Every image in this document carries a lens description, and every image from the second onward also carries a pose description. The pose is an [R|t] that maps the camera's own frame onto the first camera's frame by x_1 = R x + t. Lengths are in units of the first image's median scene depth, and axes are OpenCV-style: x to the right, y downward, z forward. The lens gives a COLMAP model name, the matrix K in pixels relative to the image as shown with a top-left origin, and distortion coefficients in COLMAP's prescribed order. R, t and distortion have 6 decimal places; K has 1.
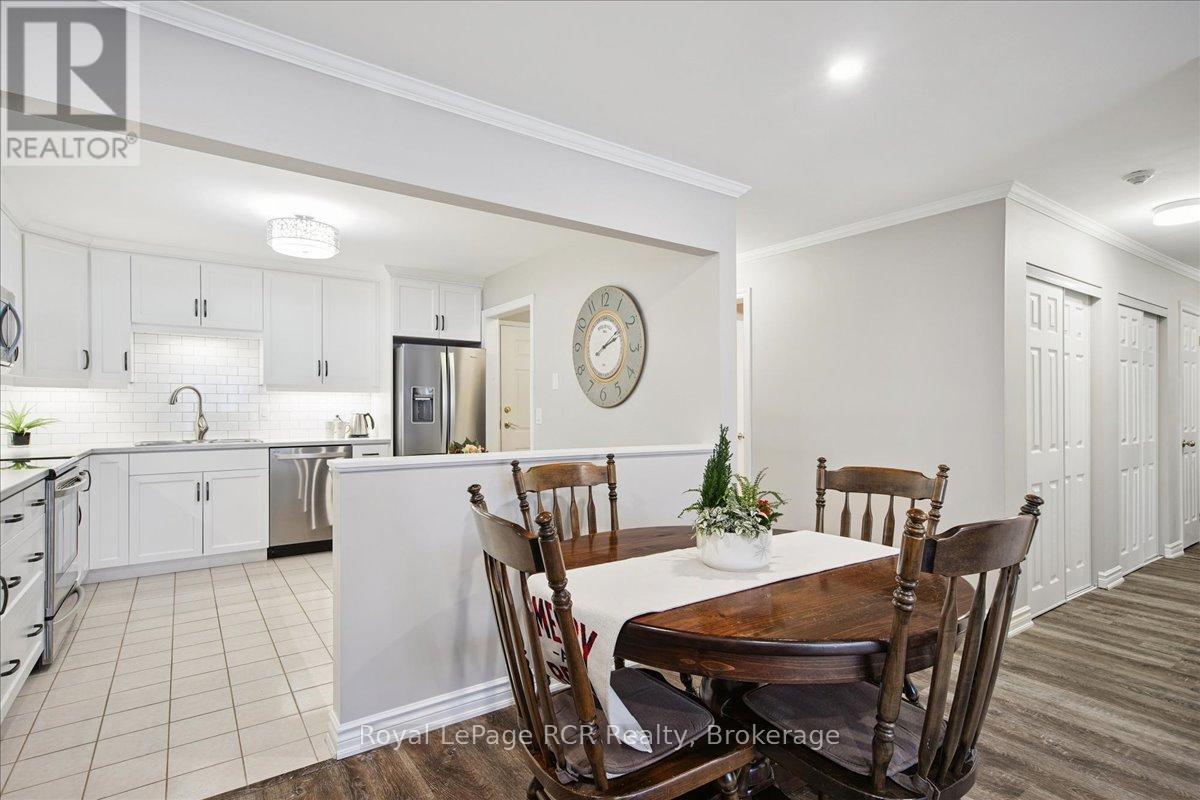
lens RADIAL K [[591.9, 0, 596.9], [0, 591.9, 406.2], [0, 0, 1]] dist [-0.001056, 0.000633]
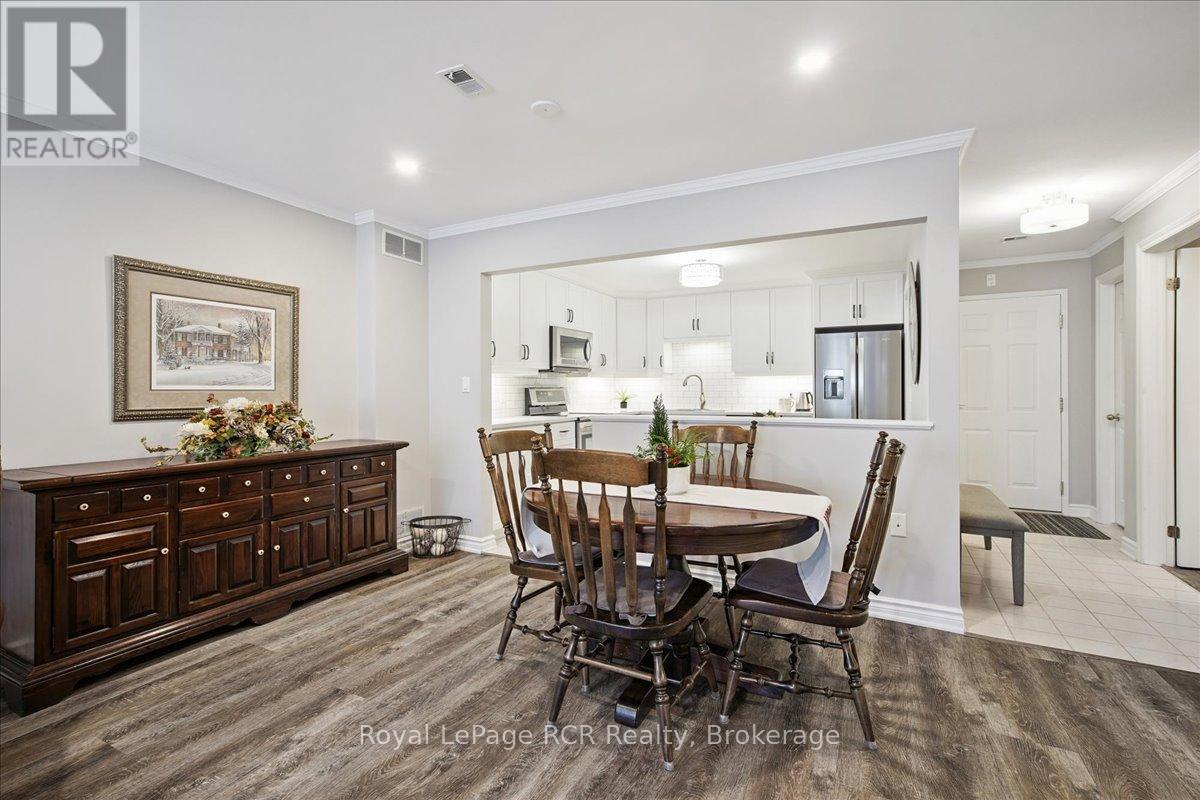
lens RADIAL K [[559.7, 0, 588.8], [0, 559.7, 388.5], [0, 0, 1]] dist [-0.001832, 0.006290]
pose [[0.446695, -0.007225, -0.894657, 0.525868], [0.006538, 0.999967, -0.004811, 0.008270], [0.894662, -0.003700, 0.446728, 0.084415]]
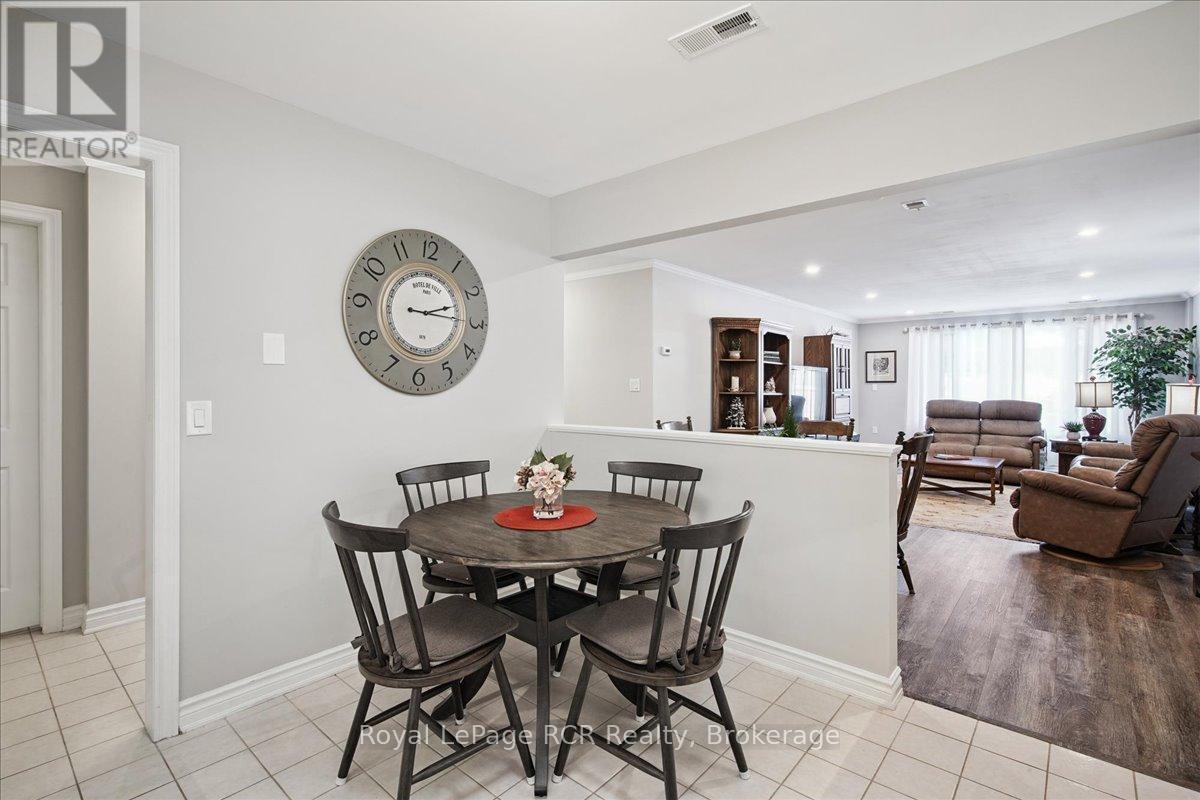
lens RADIAL K [[559.7, 0, 606.2], [0, 559.7, 385.2], [0, 0, 1]] dist [-0.001832, 0.006290]
pose [[-0.241741, -0.003483, 0.970334, -0.615689], [-0.001605, 0.999994, 0.003189, -0.011572], [-0.970339, -0.000787, -0.241745, 0.820696]]
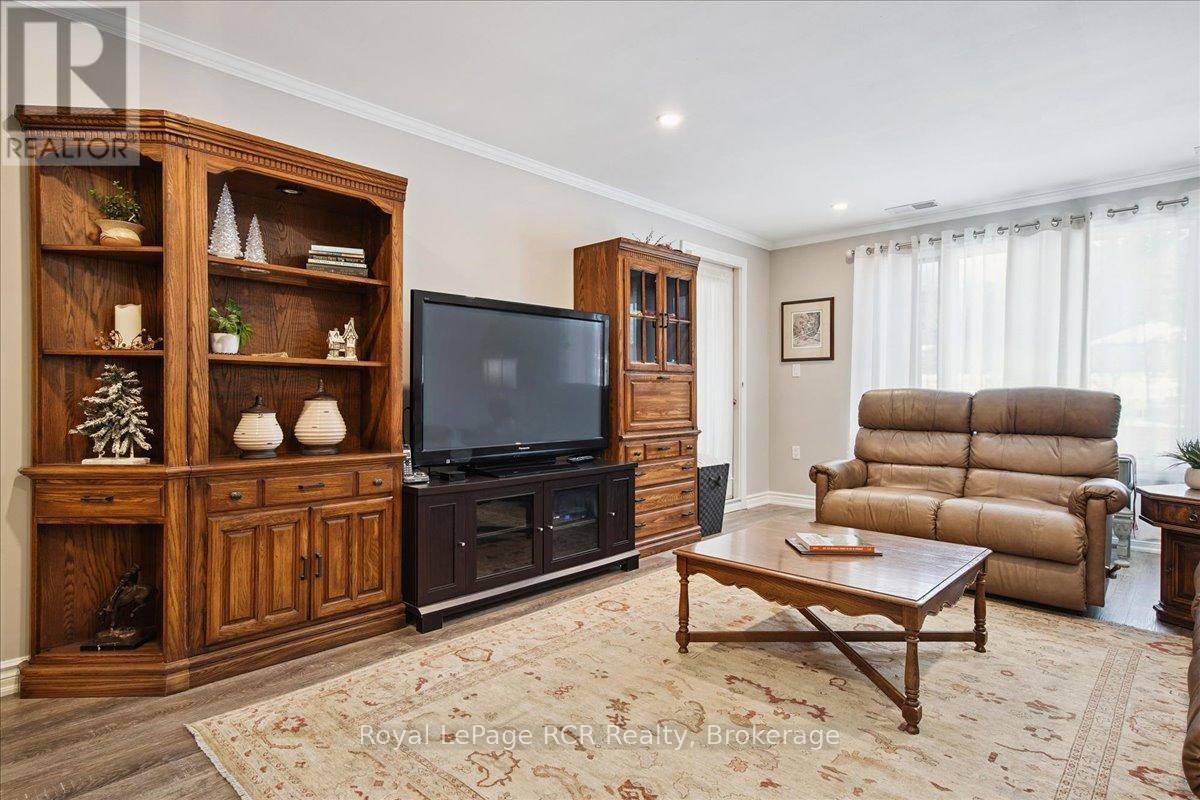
lens RADIAL K [[635.6, 0, 595.4], [0, 635.6, 401.1], [0, 0, 1]] dist [0.012217, 0.006648]
pose [[-0.186746, -0.021020, 0.982183, 0.046556], [-0.000666, 0.999774, 0.021269, 0.037803], [-0.982408, 0.003318, -0.186718, -0.073896]]
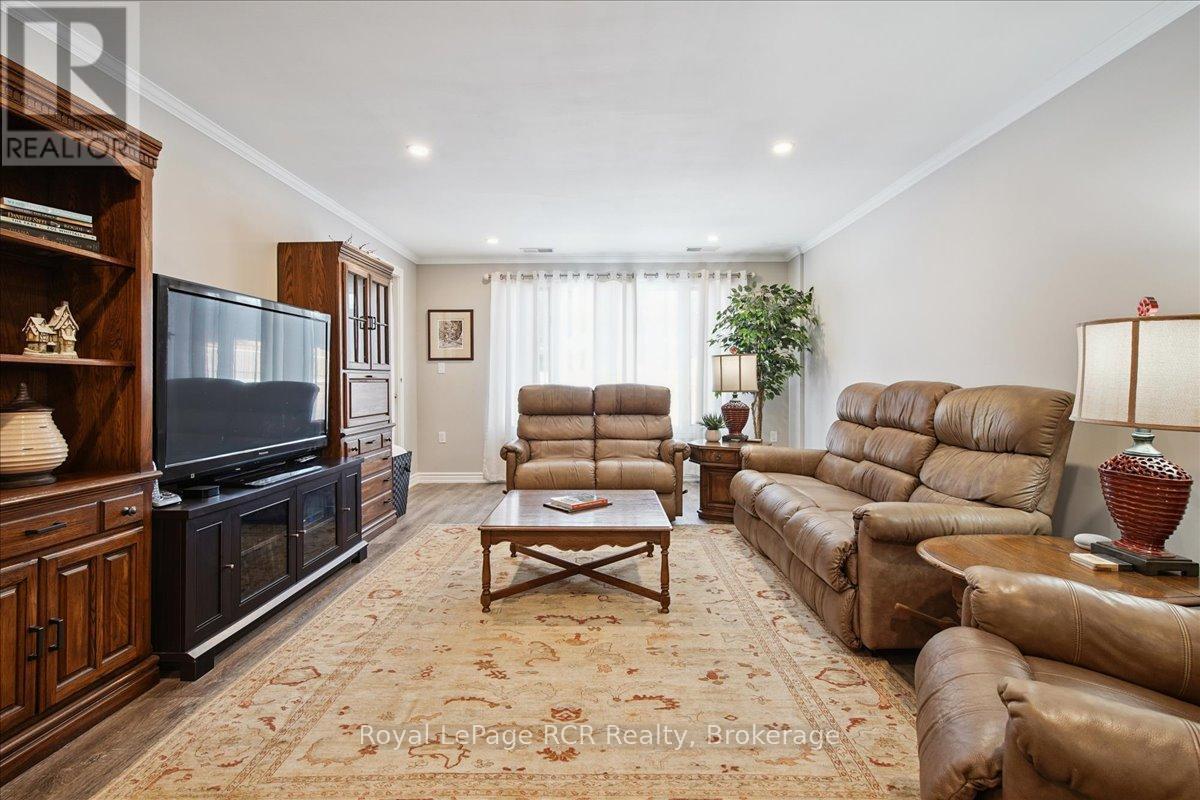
lens RADIAL K [[559.7, 0, 596.3], [0, 559.7, 382.6], [0, 0, 1]] dist [-0.001832, 0.006290]
pose [[-0.801874, -0.005818, 0.597465, 0.136156], [-0.001386, 0.999968, 0.007878, 0.026274], [-0.597492, 0.005489, -0.801856, 0.143186]]
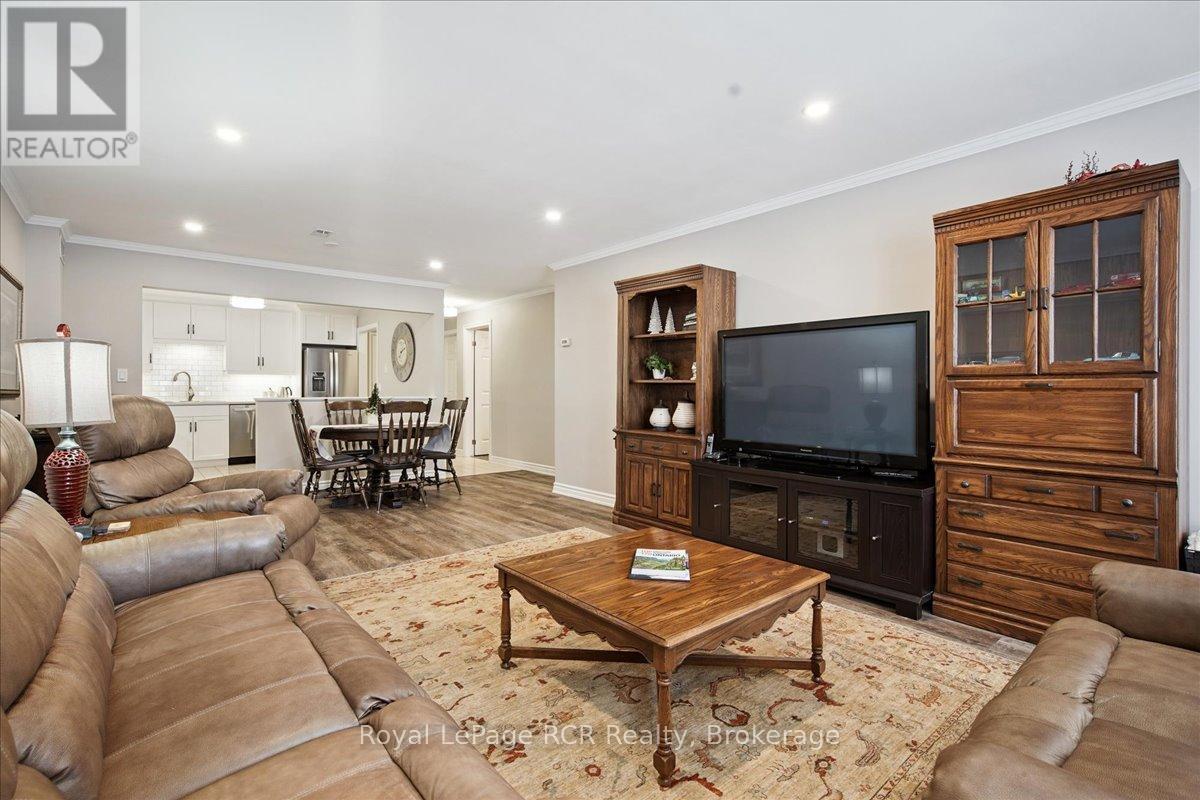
lens RADIAL K [[559.7, 0, 596.1], [0, 559.7, 388.7], [0, 0, 1]] dist [-0.001832, 0.006290]
pose [[0.997079, -0.002035, 0.076352, 0.464265], [0.002275, 0.999993, -0.003049, 0.028998], [-0.076346, 0.003213, 0.997076, -0.849434]]
